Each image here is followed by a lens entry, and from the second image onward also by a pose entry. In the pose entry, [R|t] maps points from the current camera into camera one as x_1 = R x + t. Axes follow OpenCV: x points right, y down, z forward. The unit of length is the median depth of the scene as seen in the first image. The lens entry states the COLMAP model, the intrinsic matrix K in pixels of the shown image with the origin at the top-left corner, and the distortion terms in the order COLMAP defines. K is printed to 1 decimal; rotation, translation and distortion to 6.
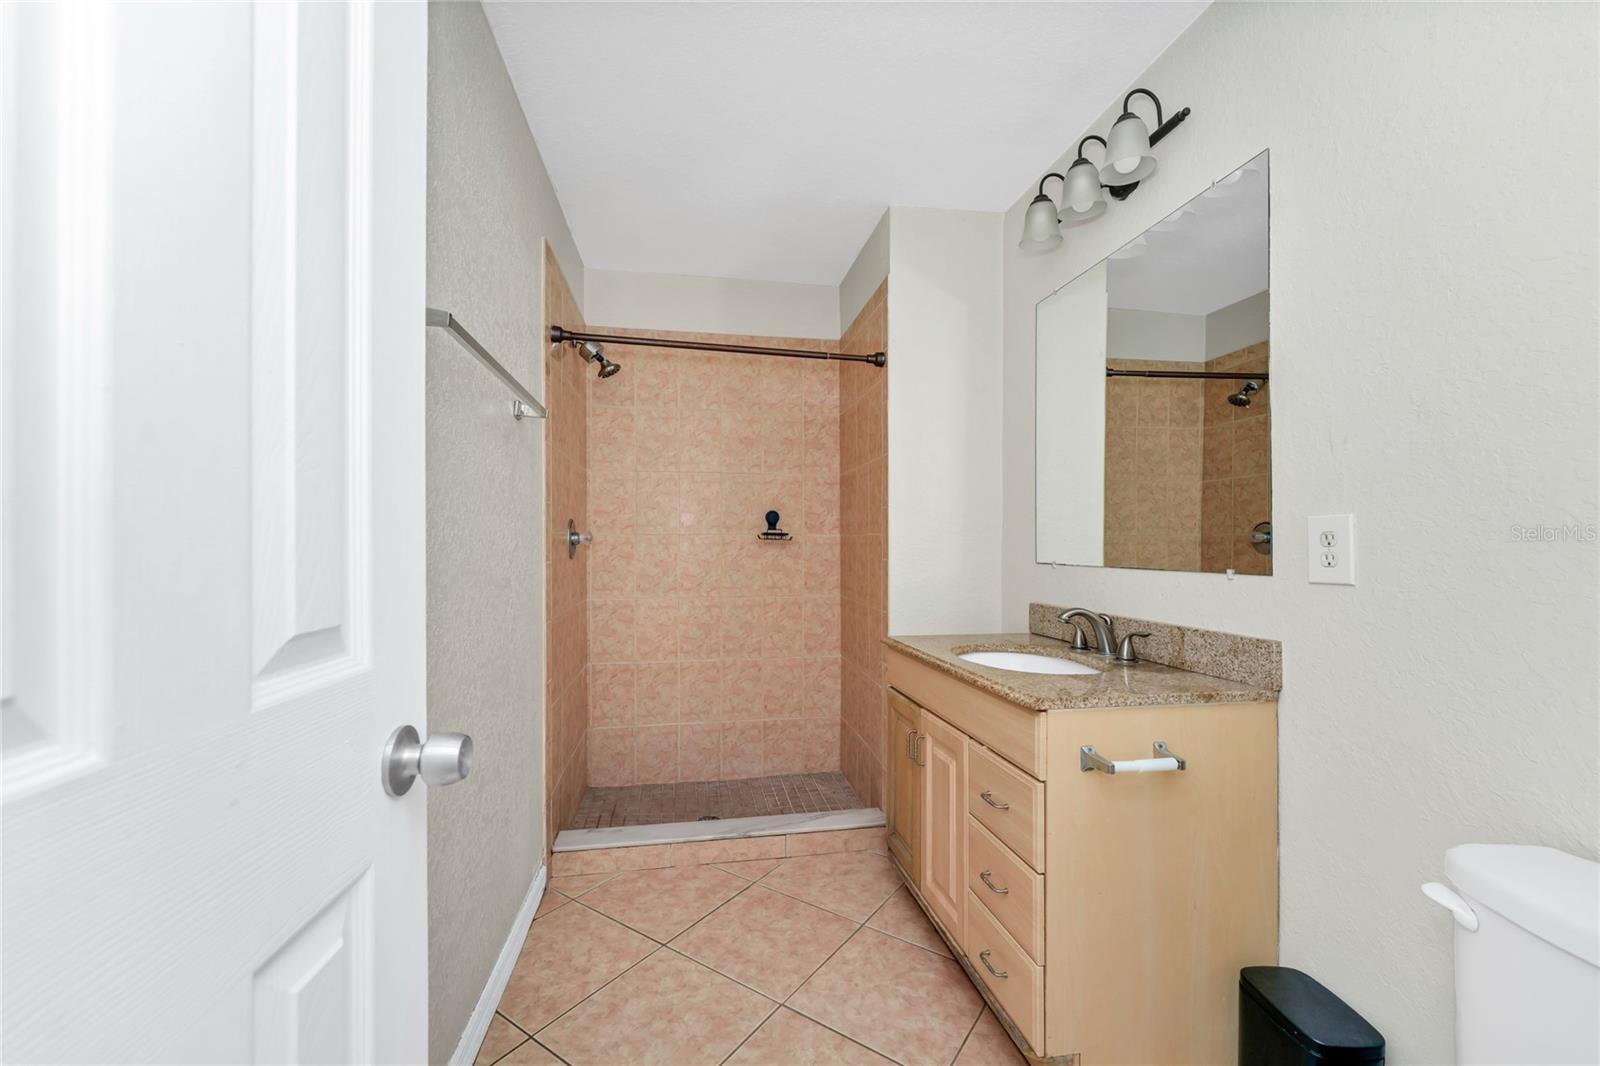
lens RADIAL K [[637.0, 0, 796.7], [0, 637.0, 537.9], [0, 0, 1]] dist [-0.002037, -0.000291]
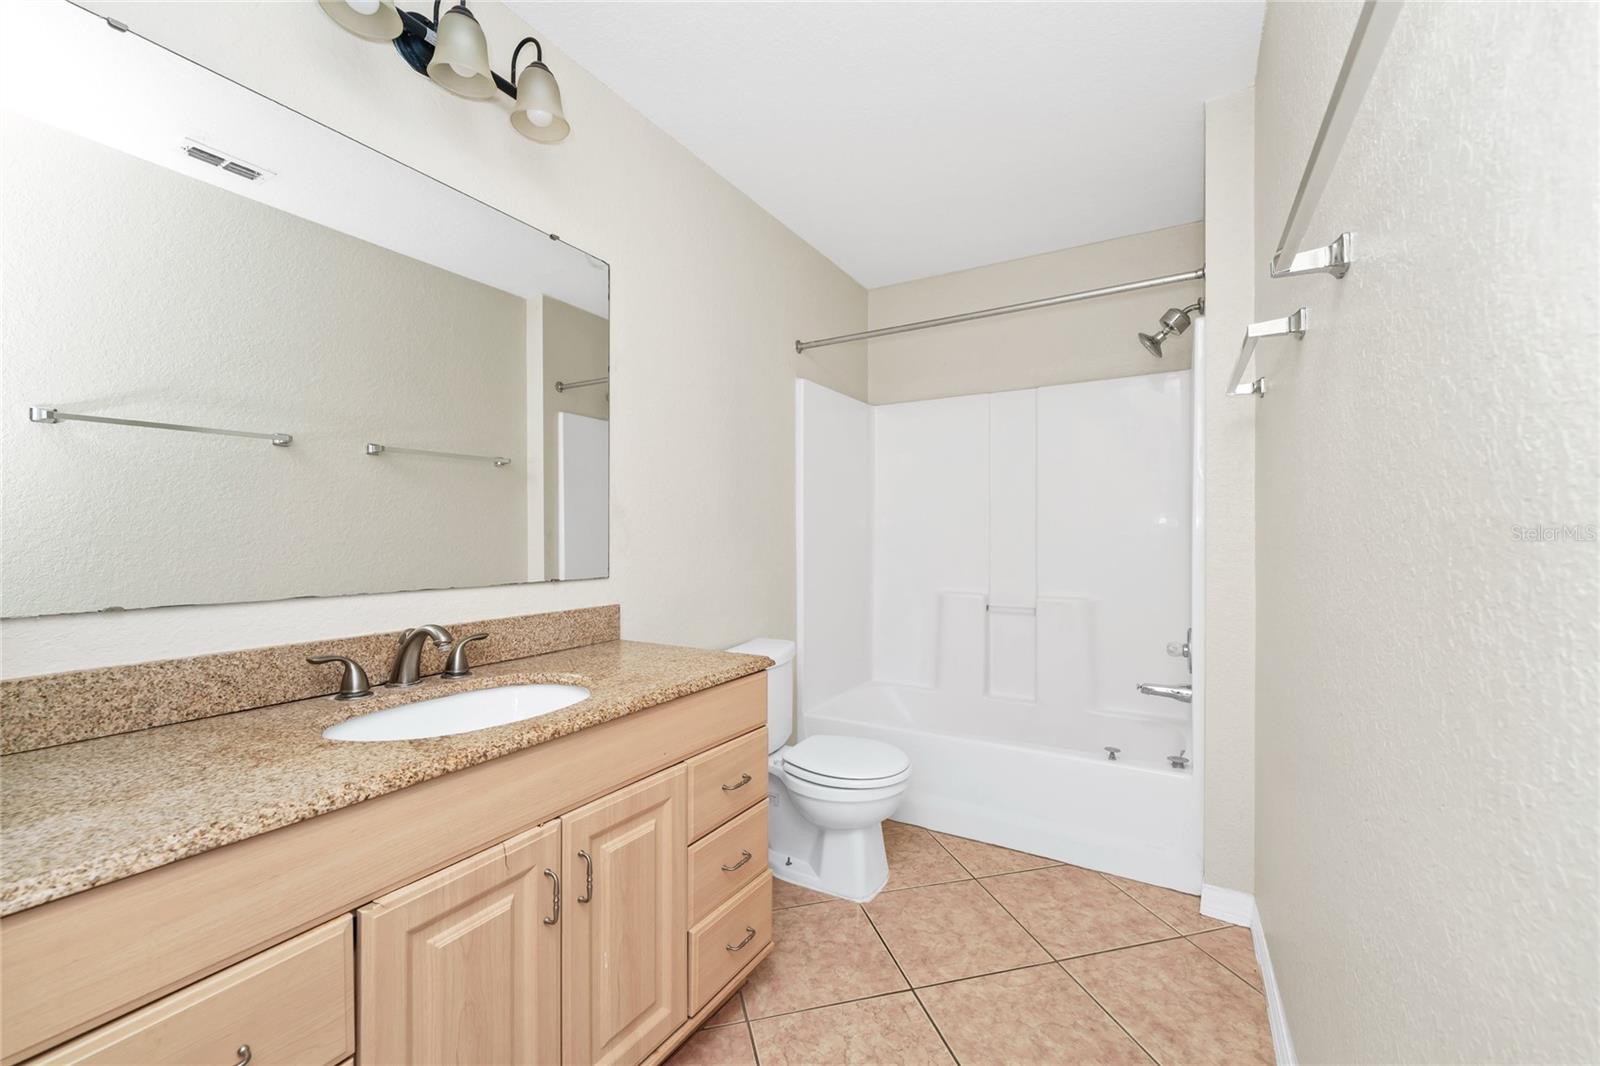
lens RADIAL K [[637.0, 0, 796.7], [0, 637.0, 537.9], [0, 0, 1]] dist [-0.002037, -0.000291]
pose [[-0.757575, 0.003032, 0.652741, -0.504328], [0.003499, 0.999994, -0.000583, 0.021905], [-0.652739, 0.001842, -0.757581, 1.853792]]
